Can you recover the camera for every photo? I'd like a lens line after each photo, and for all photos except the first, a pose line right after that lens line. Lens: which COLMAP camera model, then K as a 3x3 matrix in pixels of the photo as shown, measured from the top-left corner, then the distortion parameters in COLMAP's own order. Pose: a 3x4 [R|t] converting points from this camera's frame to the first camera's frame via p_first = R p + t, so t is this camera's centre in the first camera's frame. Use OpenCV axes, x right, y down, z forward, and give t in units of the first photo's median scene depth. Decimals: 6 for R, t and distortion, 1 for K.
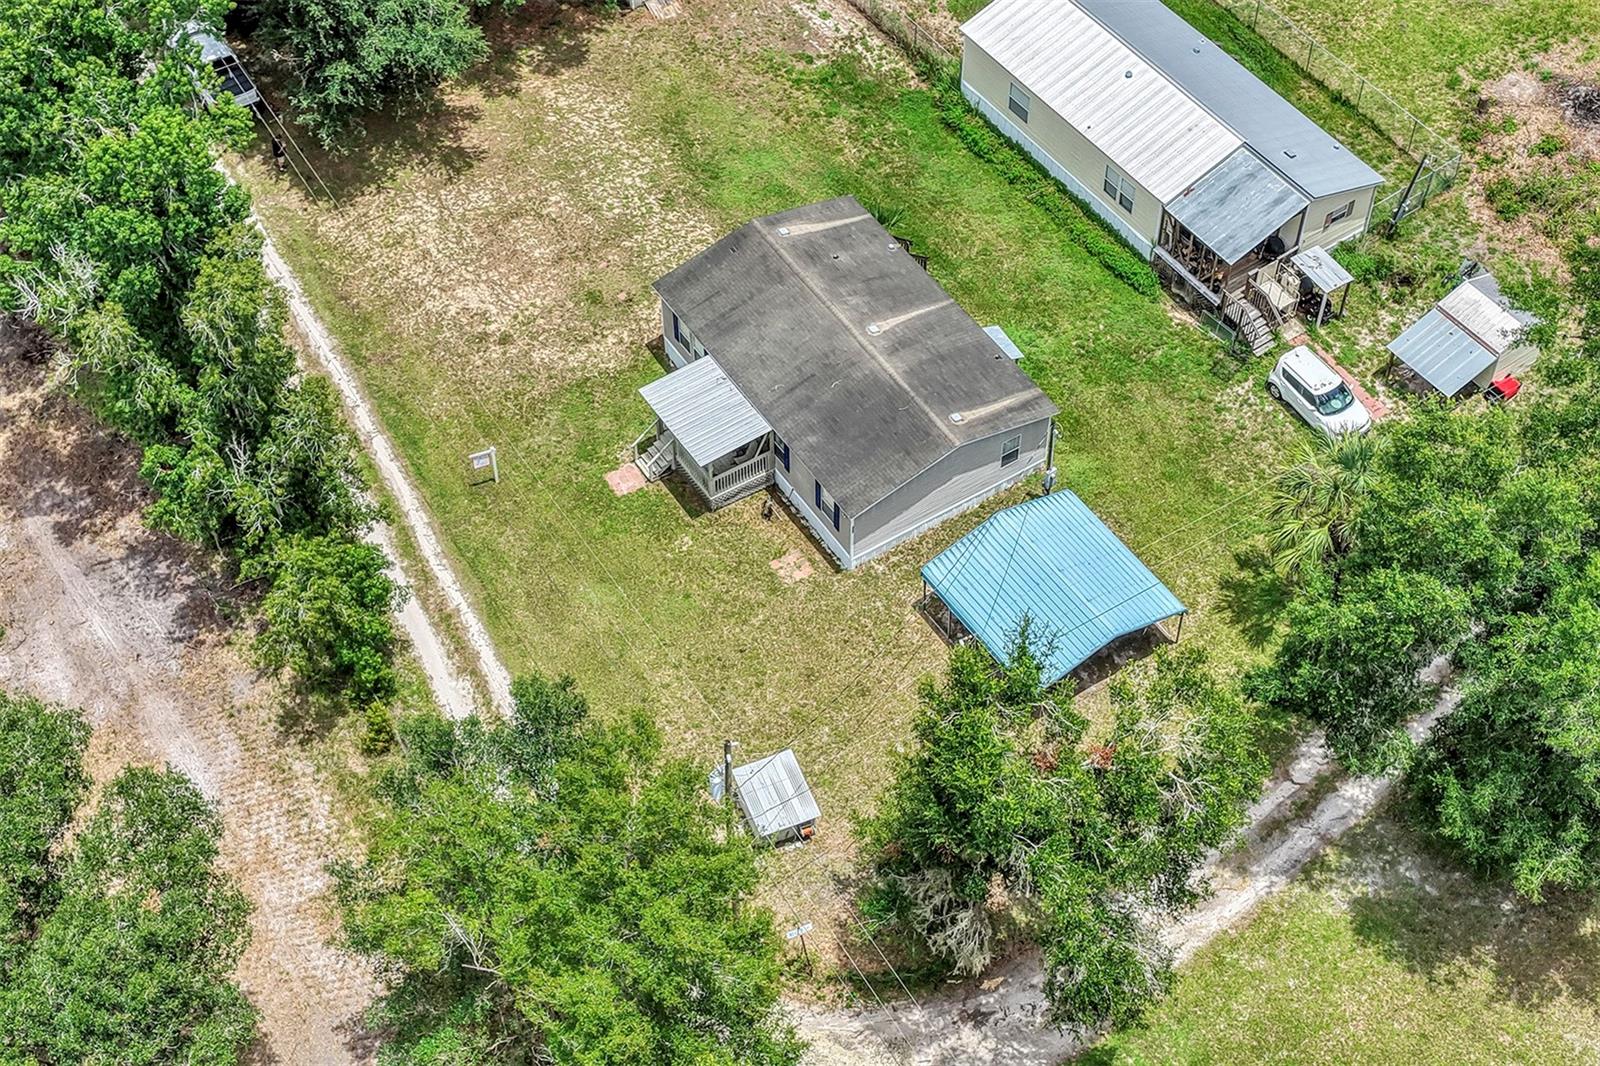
lens RADIAL K [[2248.0, 0, 800.0], [0, 2248.0, 533.0], [0, 0, 1]] dist [-0.007692, -0.017851]
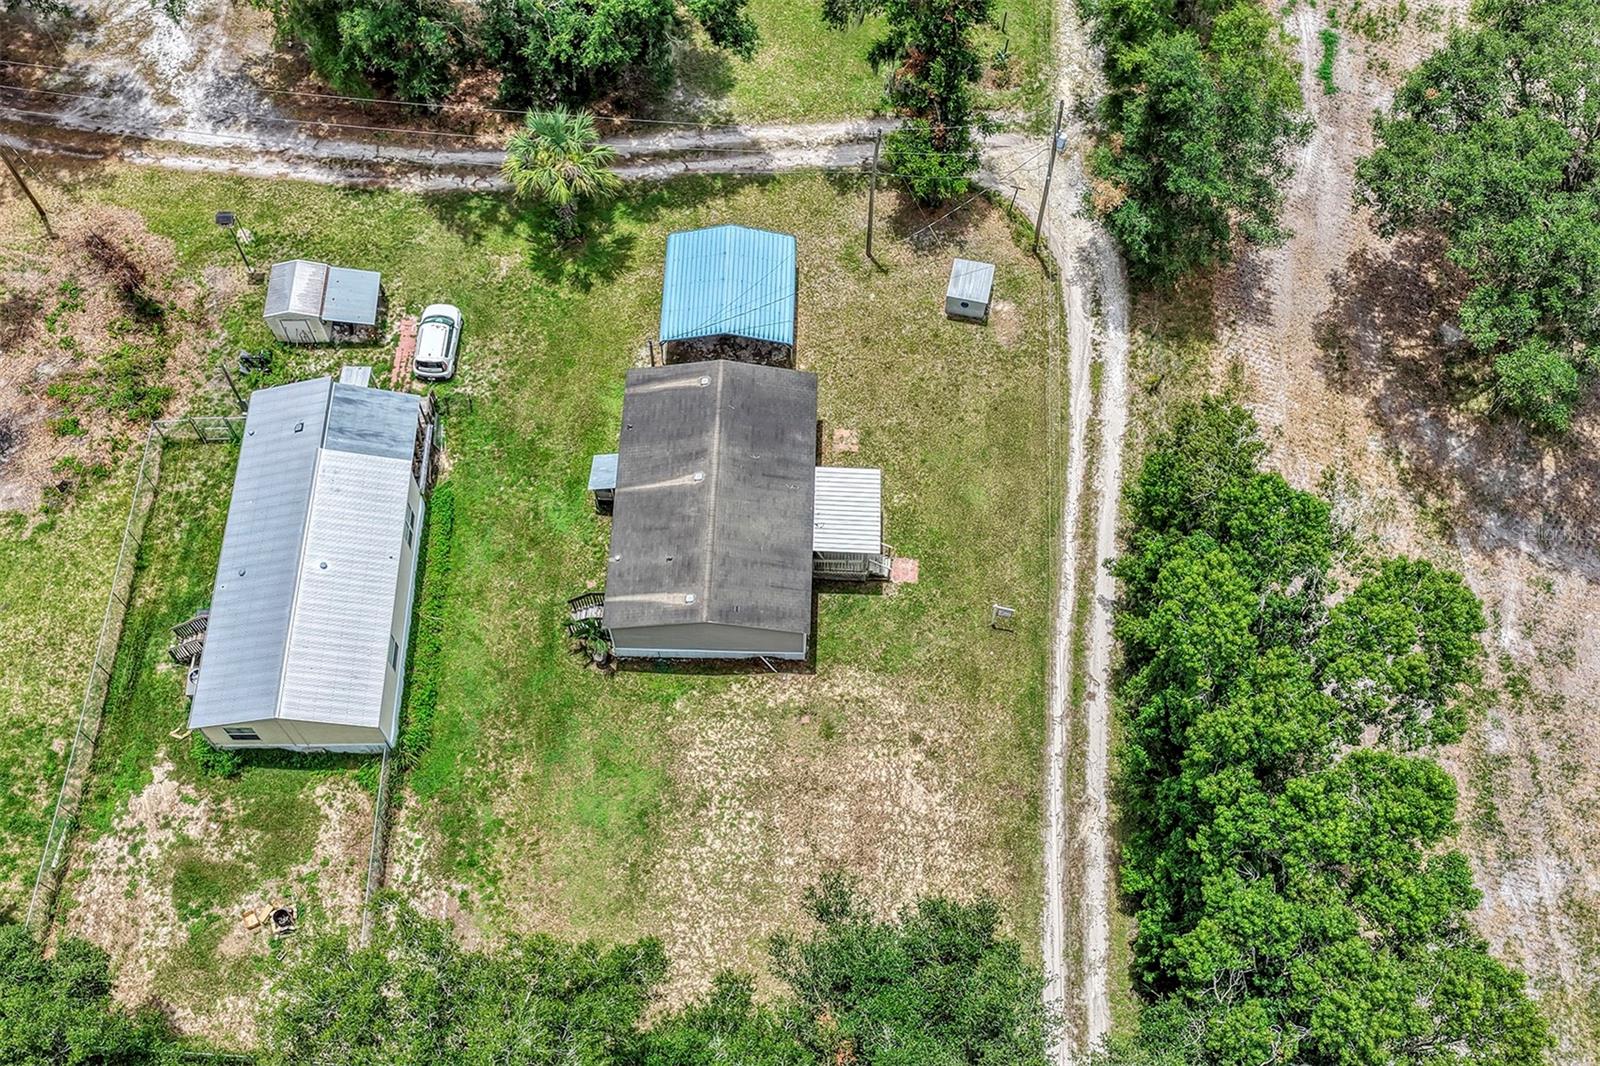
lens RADIAL K [[1570.7, 0, 800.0], [0, 1570.7, 533.0], [0, 0, 1]] dist [-0.006557, 0.008756]
pose [[-0.822888, -0.495589, 0.277933, -0.255431], [0.449044, -0.267493, 0.852530, -0.771121], [-0.348160, 0.826341, 0.442658, 0.593065]]
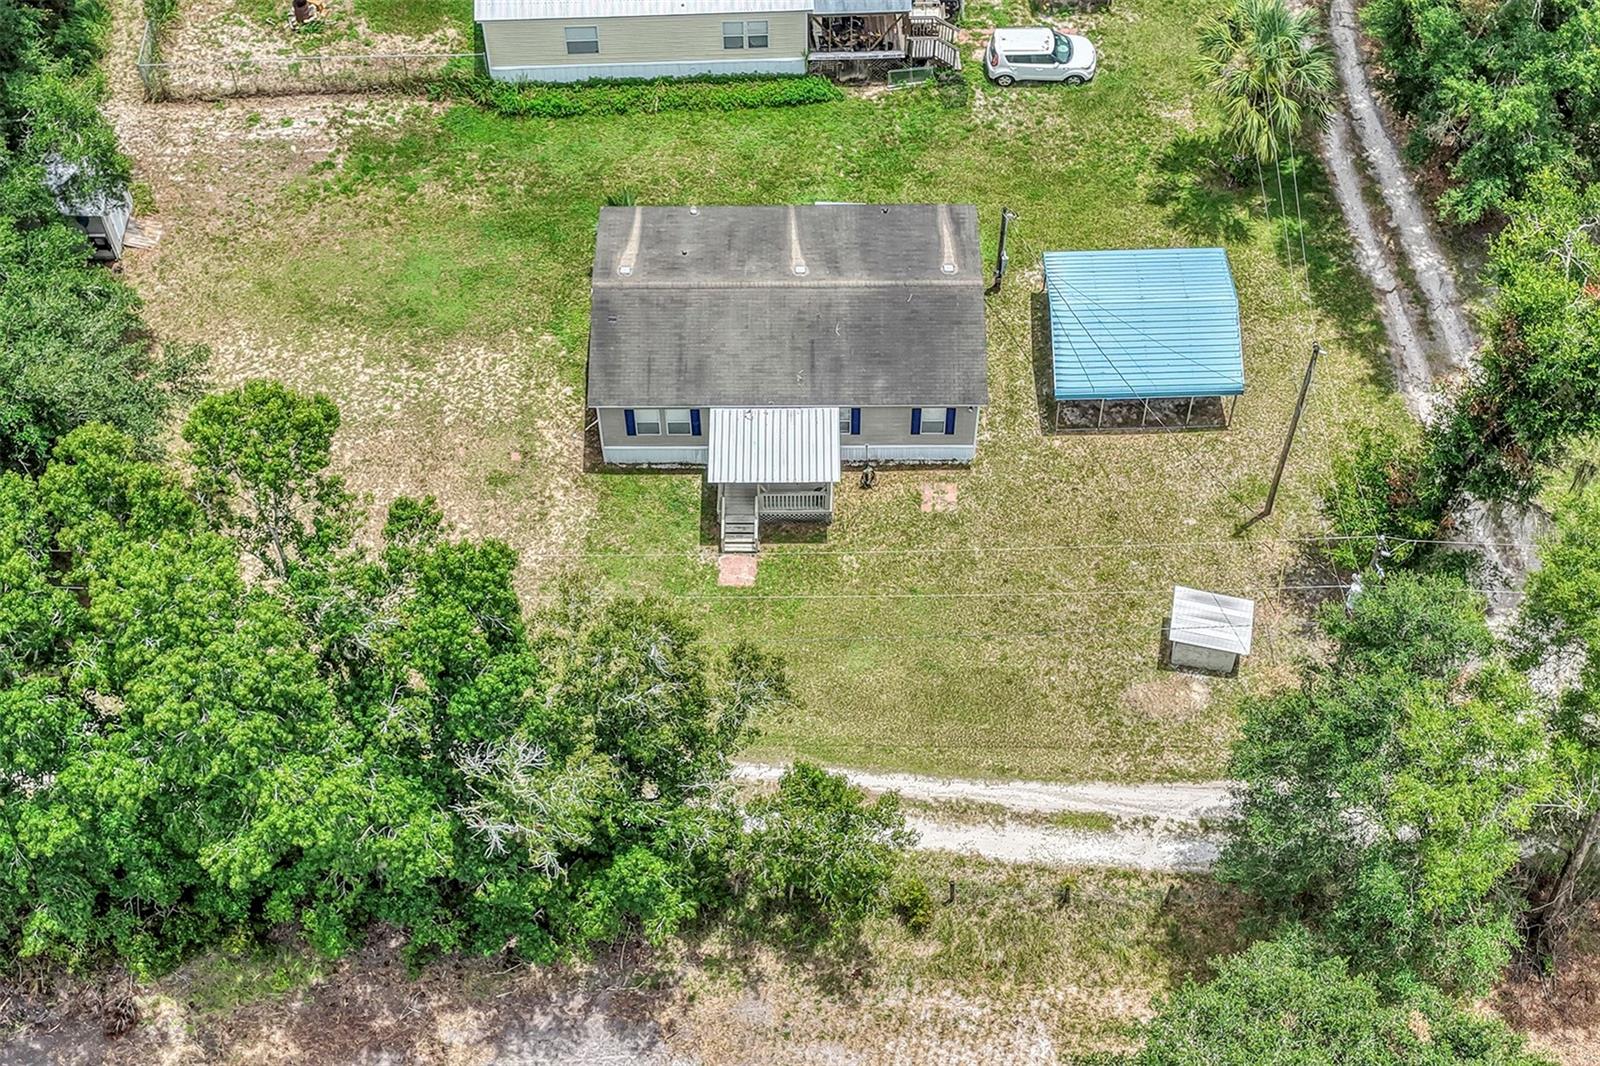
lens RADIAL K [[2248.0, 0, 800.0], [0, 2248.0, 533.0], [0, 0, 1]] dist [-0.007692, -0.017851]
pose [[0.542307, -0.695032, 0.472052, -0.471159], [0.658462, 0.700564, 0.275024, -0.261647], [-0.521853, 0.161681, 0.837573, 0.207962]]
